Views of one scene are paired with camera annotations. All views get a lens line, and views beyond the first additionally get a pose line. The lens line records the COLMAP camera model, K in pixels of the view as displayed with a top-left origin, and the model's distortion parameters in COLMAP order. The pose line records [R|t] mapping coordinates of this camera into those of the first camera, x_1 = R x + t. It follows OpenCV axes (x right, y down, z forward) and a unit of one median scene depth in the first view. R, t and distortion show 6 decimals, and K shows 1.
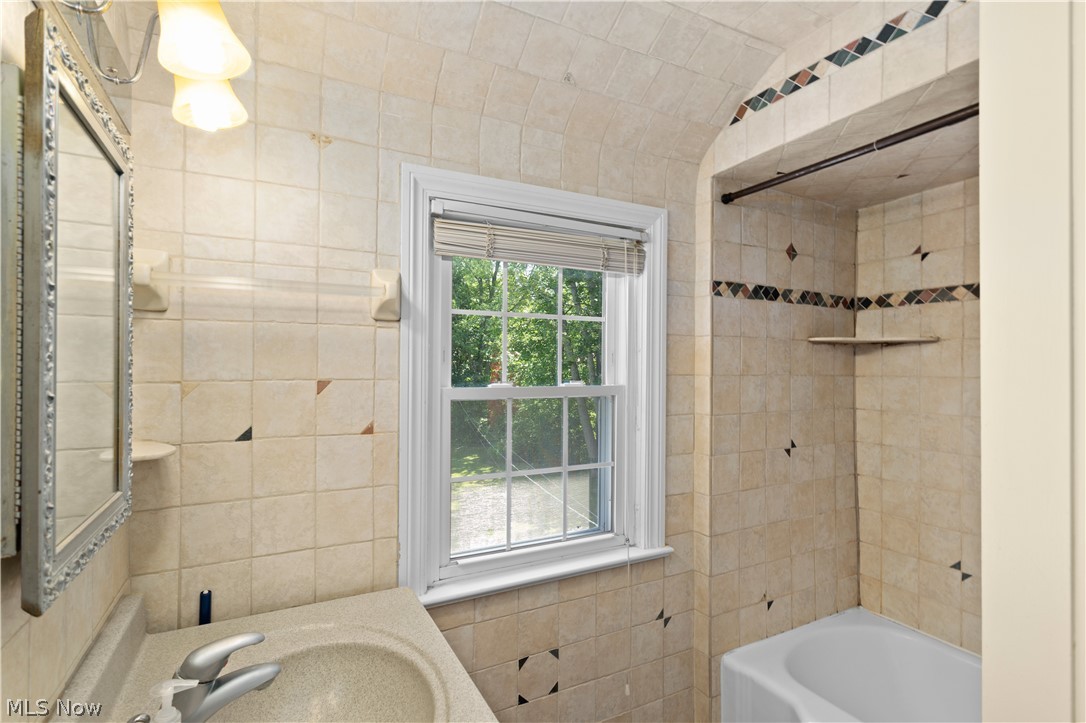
lens RADIAL K [[530.5, 0, 538.7], [0, 530.5, 362.2], [0, 0, 1]] dist [0.002125, 0.001871]
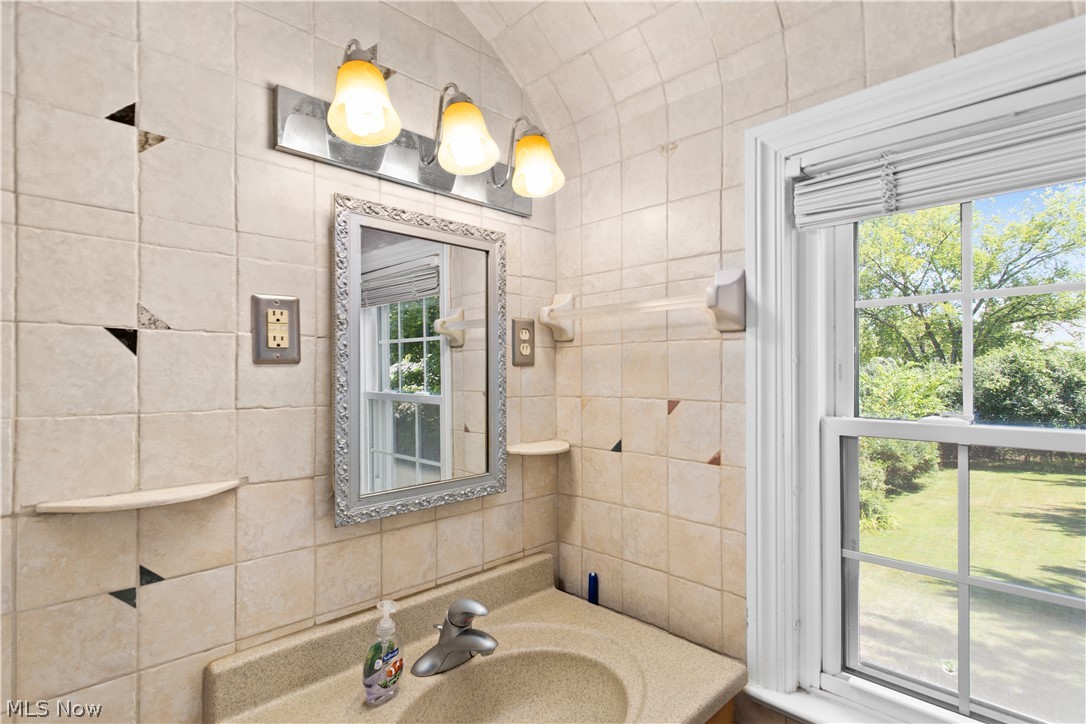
lens RADIAL K [[530.5, 0, 539.5], [0, 530.5, 370.3], [0, 0, 1]] dist [0.002125, 0.001871]
pose [[0.293065, -0.007556, -0.956063, 0.437317], [0.012230, 0.999917, -0.004154, -0.018492], [0.956014, -0.010476, 0.293133, 0.497391]]
